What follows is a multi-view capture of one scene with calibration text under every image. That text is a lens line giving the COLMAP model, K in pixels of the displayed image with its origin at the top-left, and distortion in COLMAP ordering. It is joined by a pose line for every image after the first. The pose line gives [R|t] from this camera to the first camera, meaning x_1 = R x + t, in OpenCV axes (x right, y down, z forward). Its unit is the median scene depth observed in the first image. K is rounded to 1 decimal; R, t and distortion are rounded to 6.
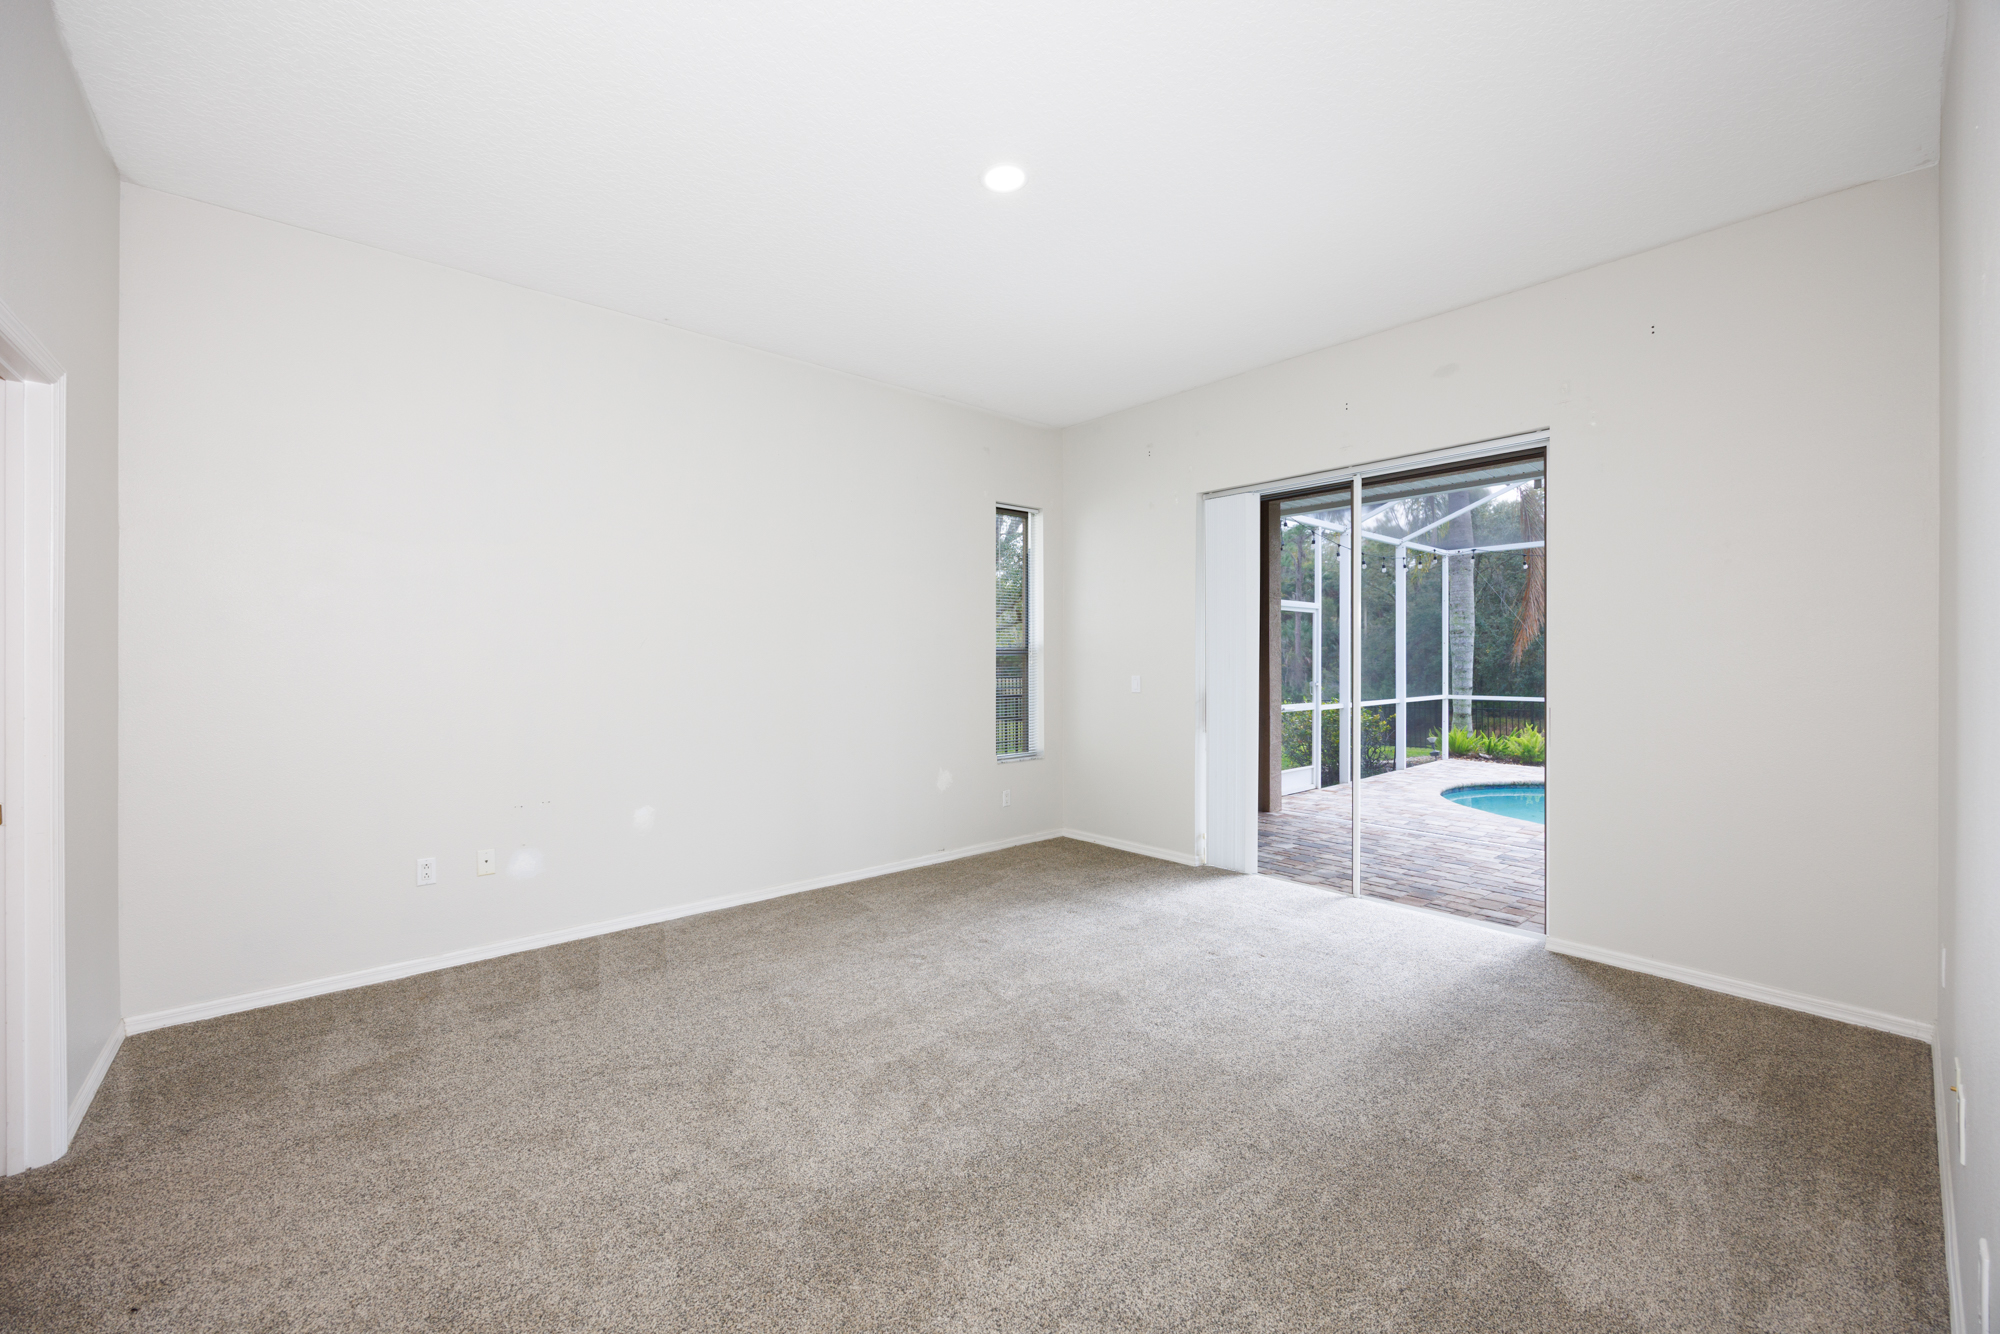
lens RADIAL K [[799.8, 0, 993.2], [0, 799.8, 664.2], [0, 0, 1]] dist [-0.004752, -0.000039]
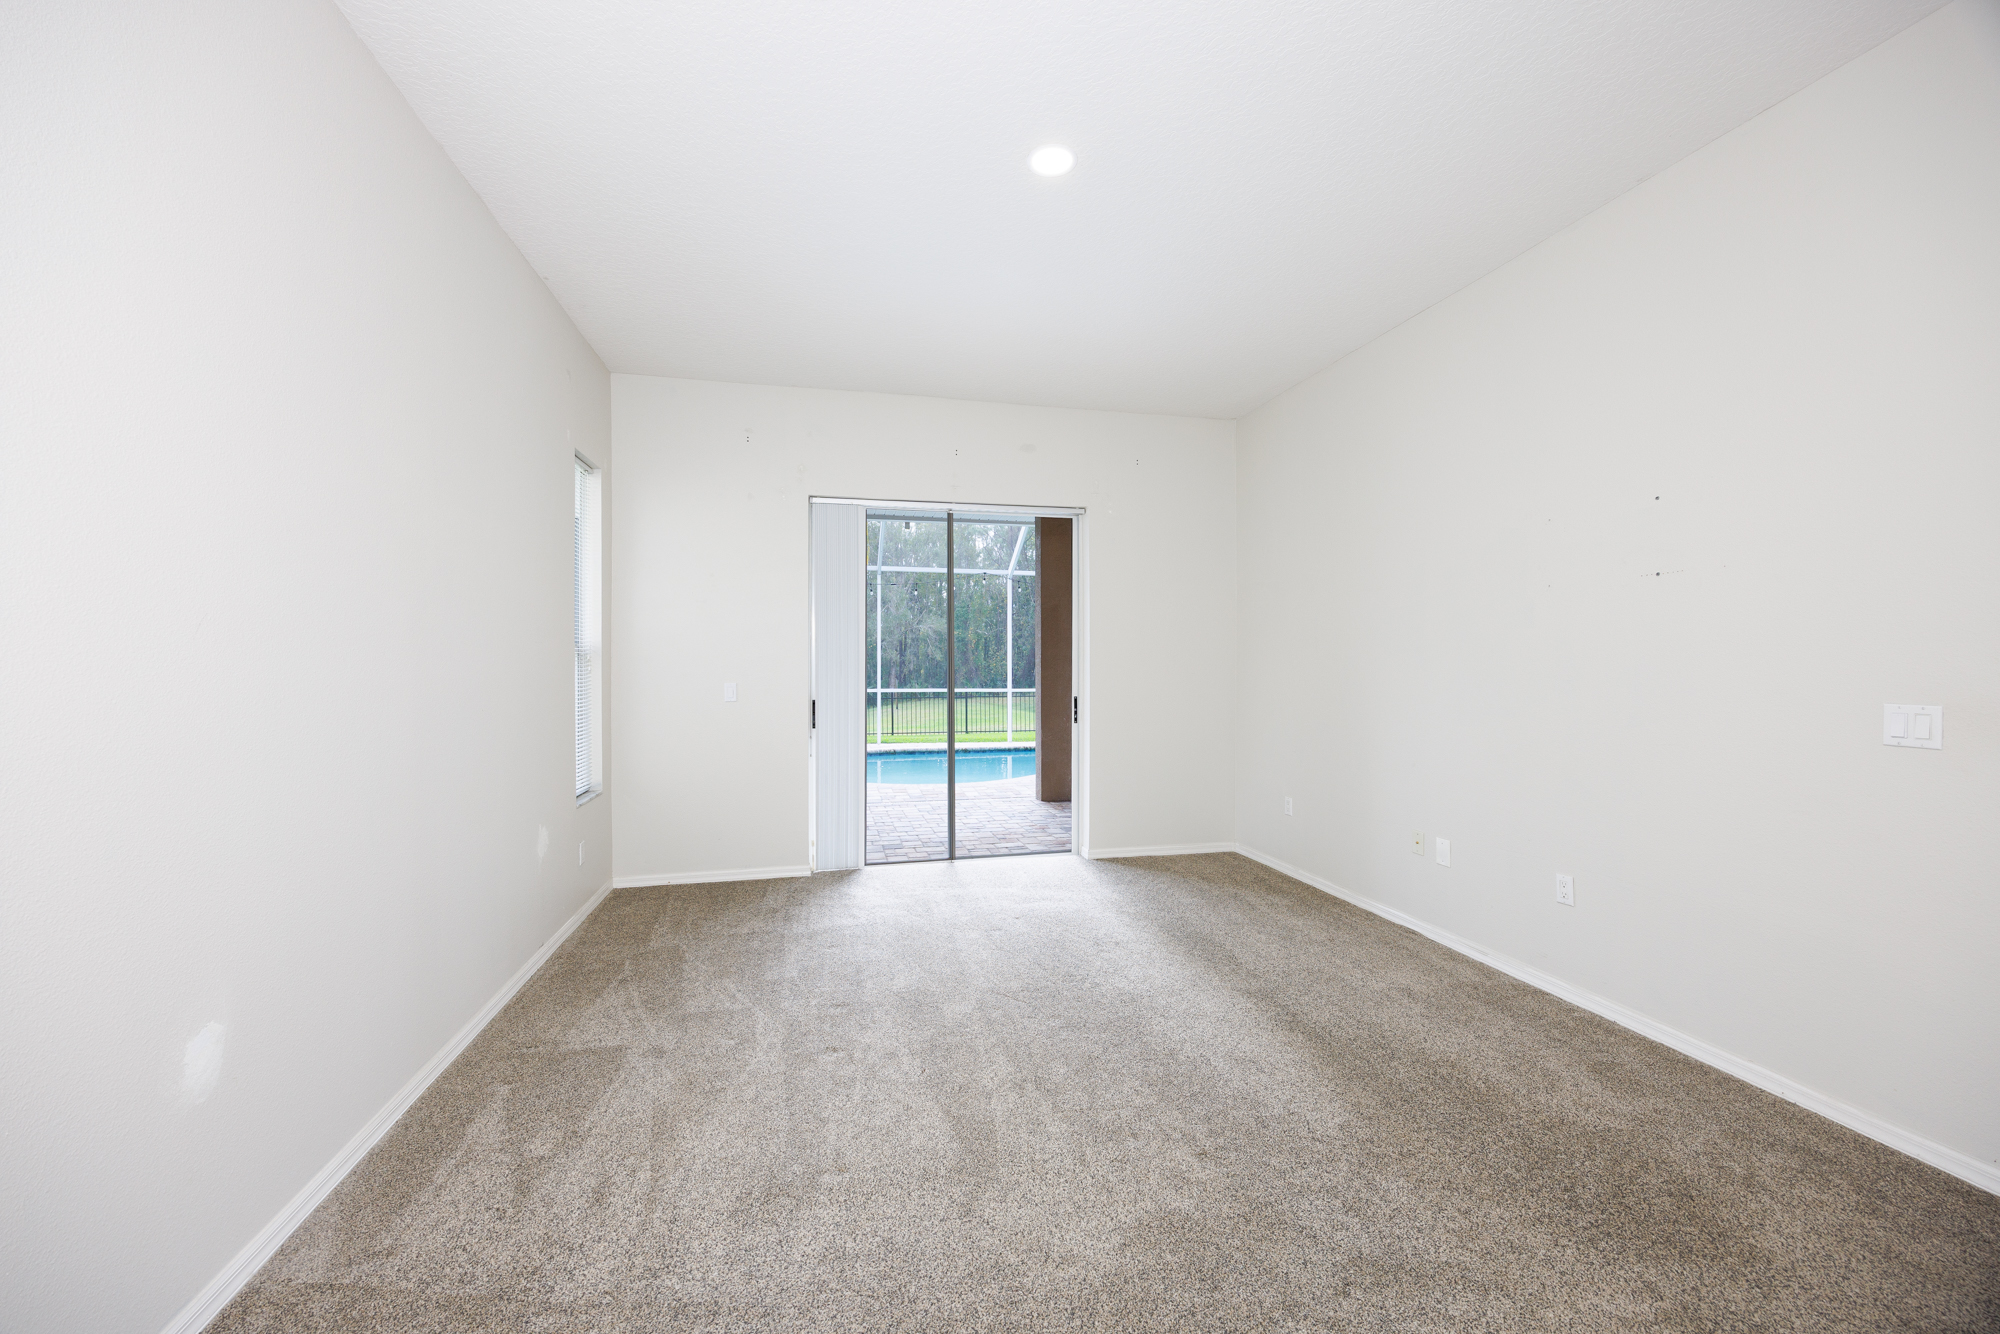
lens RADIAL K [[769.8, 0, 1000.8], [0, 769.8, 655.7], [0, 0, 1]] dist [-0.008965, 0.000708]
pose [[0.449982, 0.006002, 0.893017, -0.590091], [0.007326, 0.999919, -0.010412, -0.005041], [-0.893007, 0.011227, 0.449902, 0.445920]]
